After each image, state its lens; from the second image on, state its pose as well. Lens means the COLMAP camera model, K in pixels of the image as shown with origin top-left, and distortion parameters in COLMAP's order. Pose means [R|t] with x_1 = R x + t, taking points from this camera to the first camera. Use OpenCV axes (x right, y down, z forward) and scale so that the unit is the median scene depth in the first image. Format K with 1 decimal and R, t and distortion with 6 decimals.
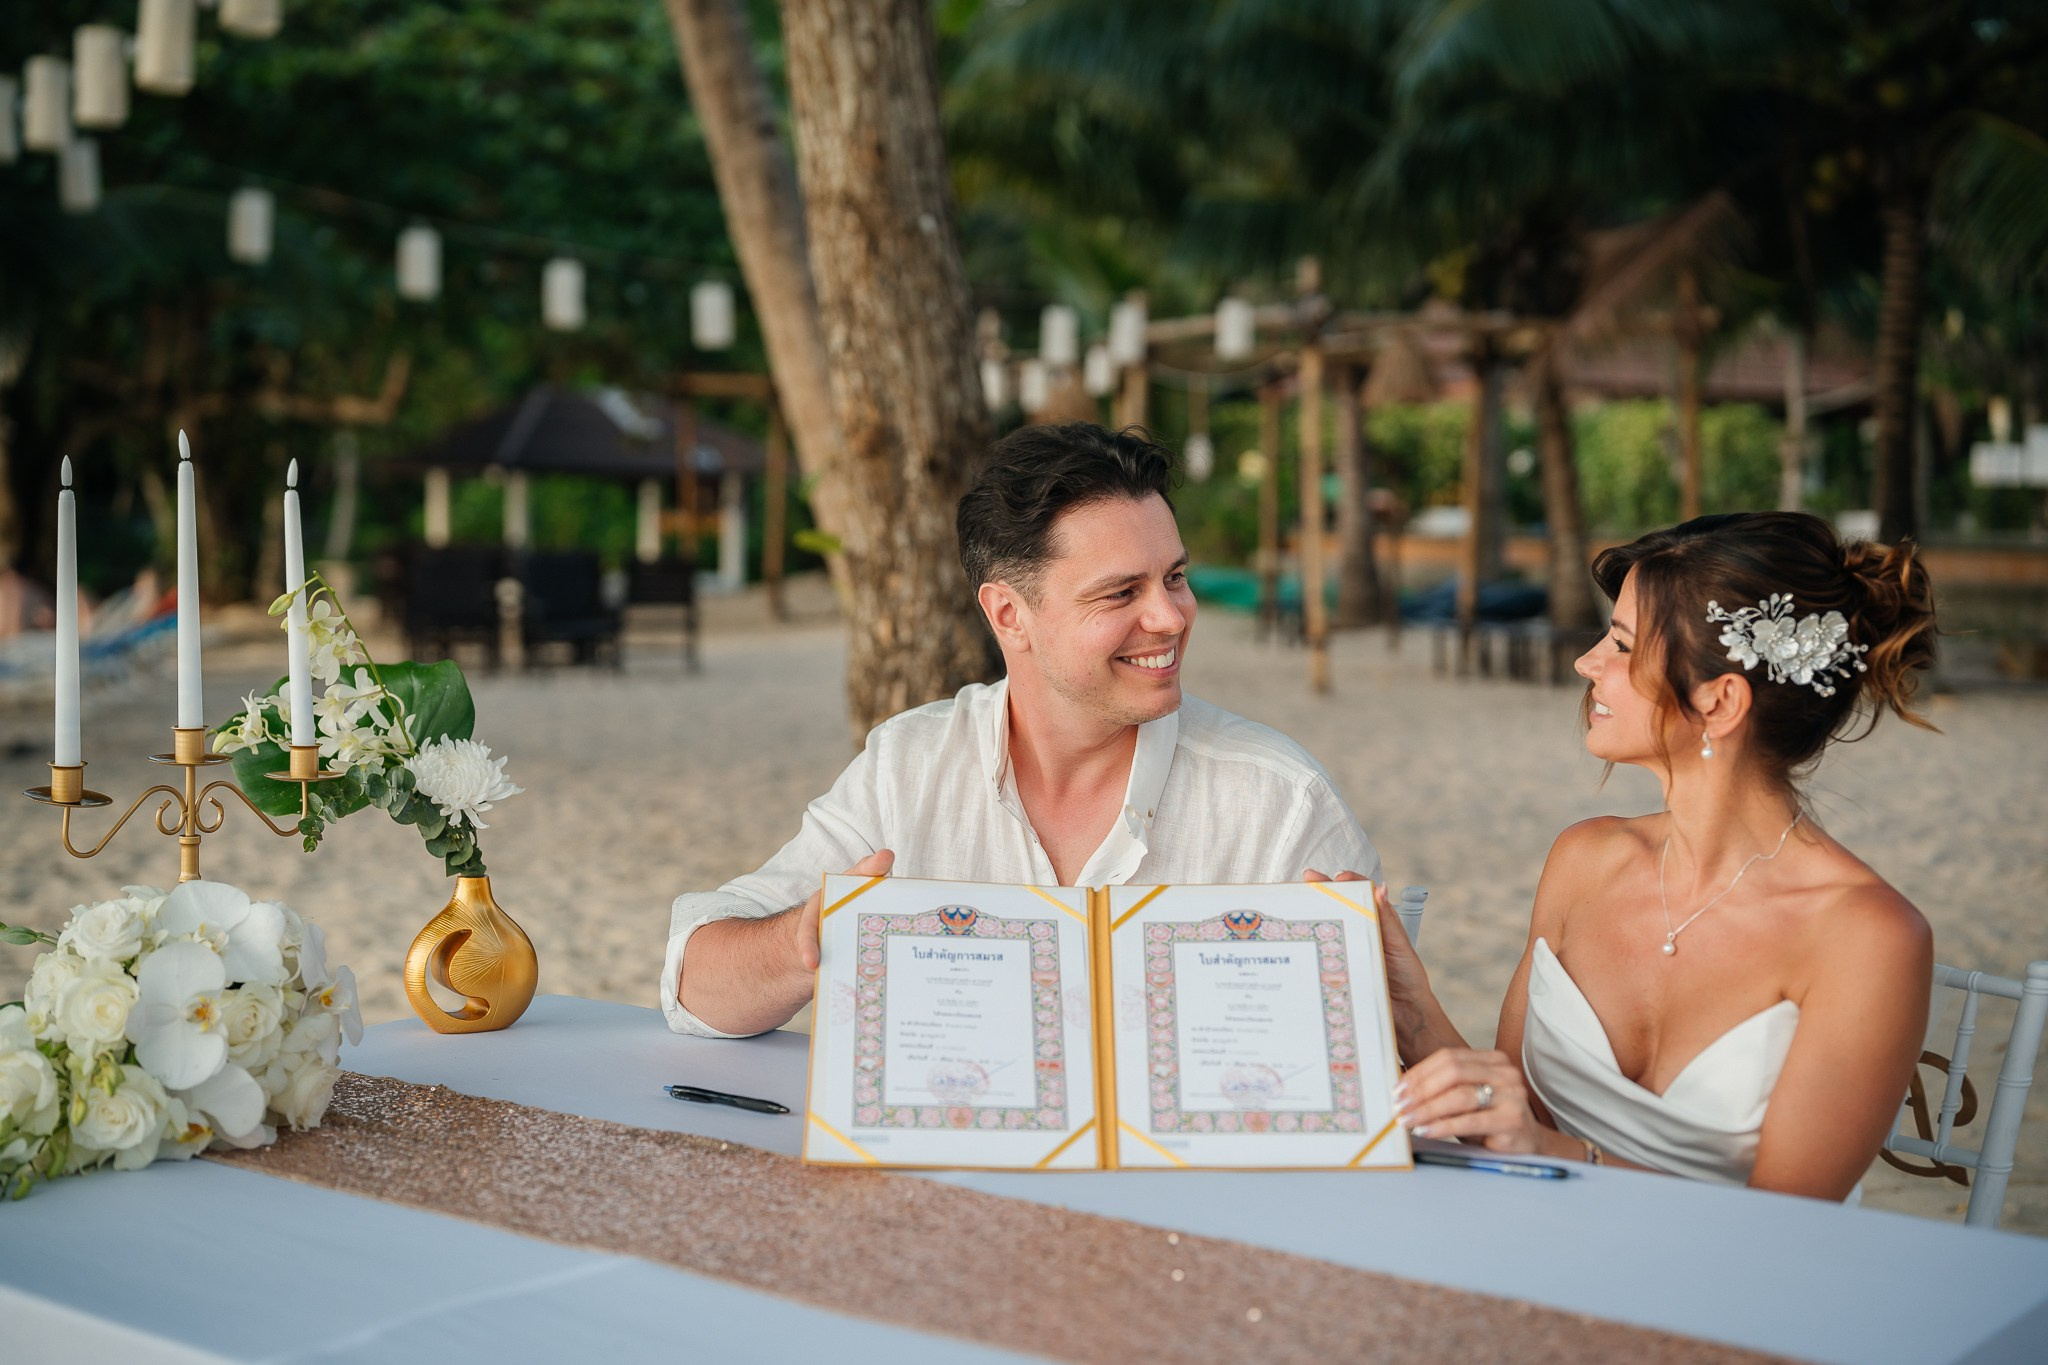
lens RADIAL K [[2917.5, 0, 1024.0], [0, 2917.5, 682.5], [0, 0, 1]] dist [0.025142, 0.050518]
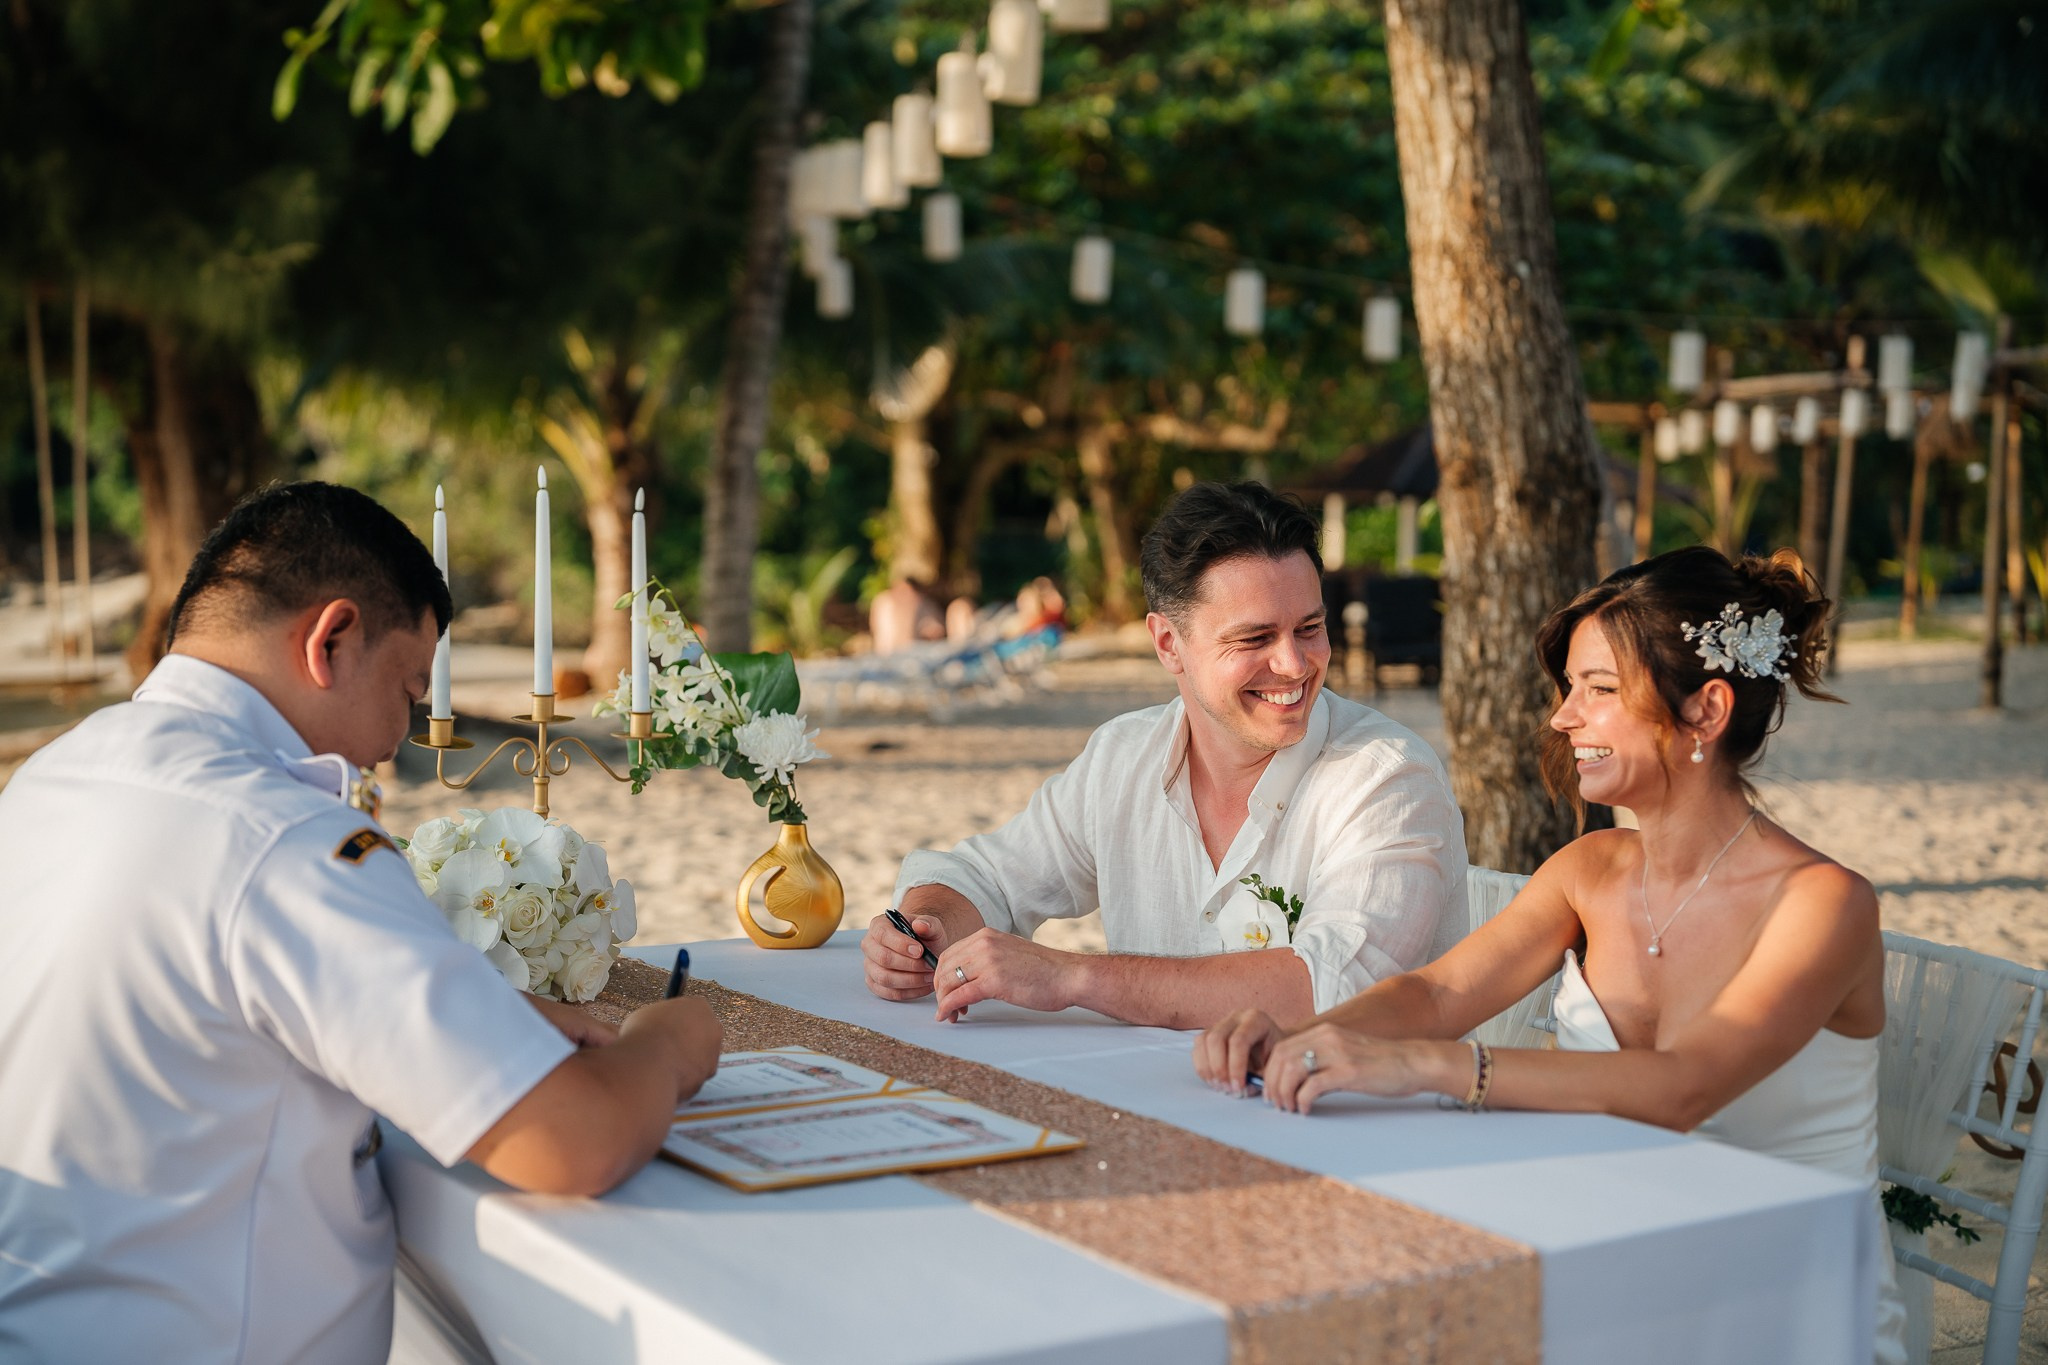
lens RADIAL K [[2936.9, 0, 1024.0], [0, 2936.9, 682.5], [0, 0, 1]] dist [0.033830, 0.059957]
pose [[0.945846, 0.027896, -0.323414, 0.147665], [-0.030915, 0.999513, -0.004199, 0.003962], [0.323139, 0.013970, 0.946248, -0.074210]]
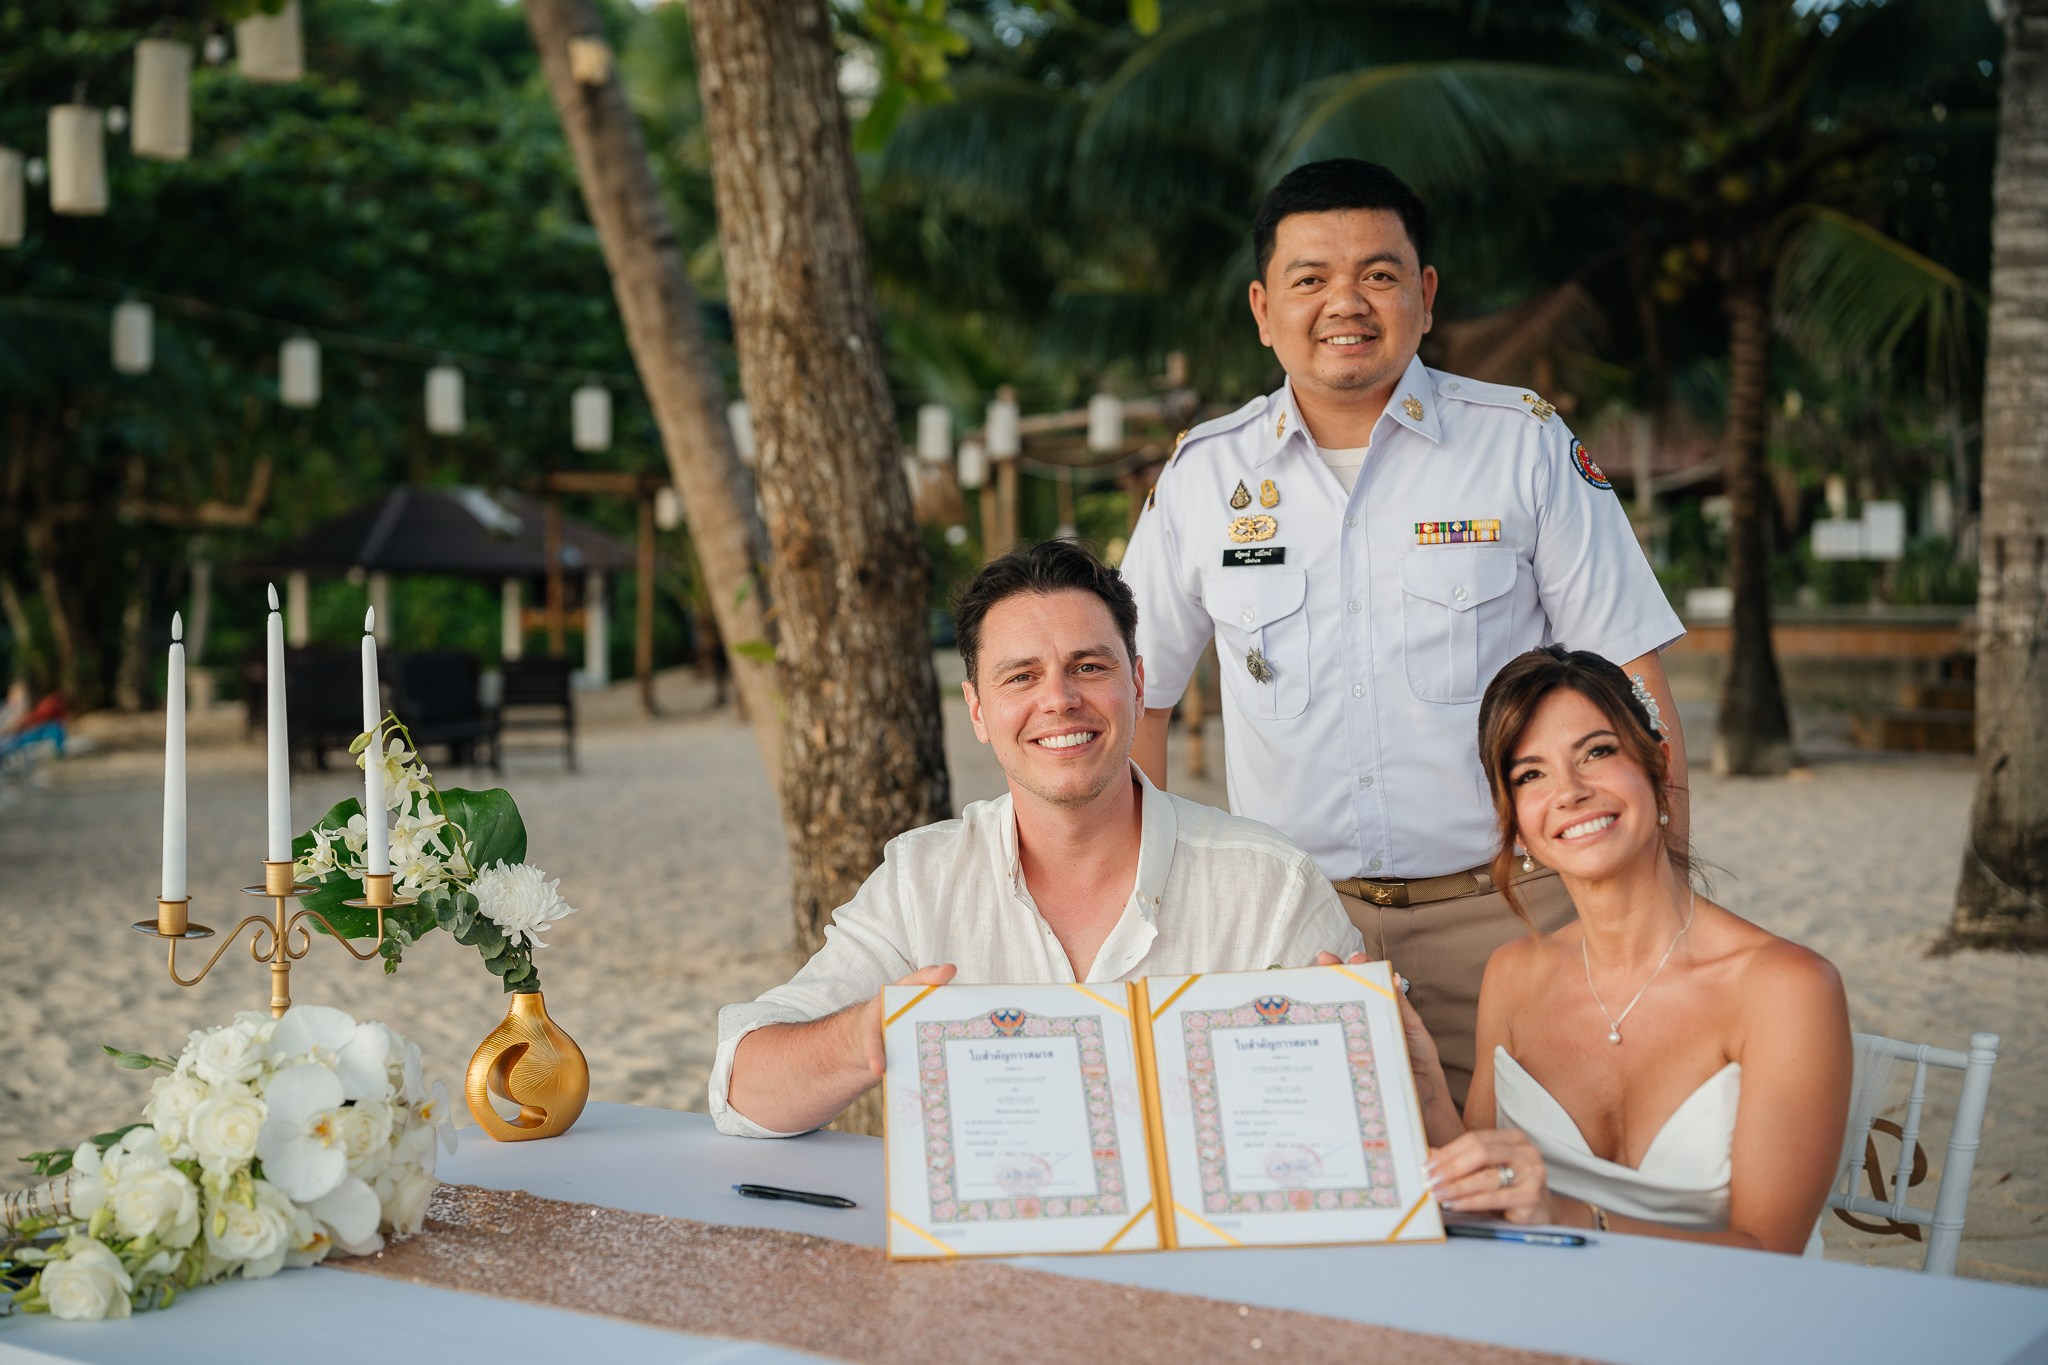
lens RADIAL K [[2917.5, 0, 1024.0], [0, 2917.5, 682.5], [0, 0, 1]] dist [0.025142, 0.050518]
pose [[0.998416, -0.020425, 0.052431, -0.029650], [0.021938, 0.999355, -0.028439, -0.005763], [-0.051817, 0.029544, 0.998220, -0.035110]]
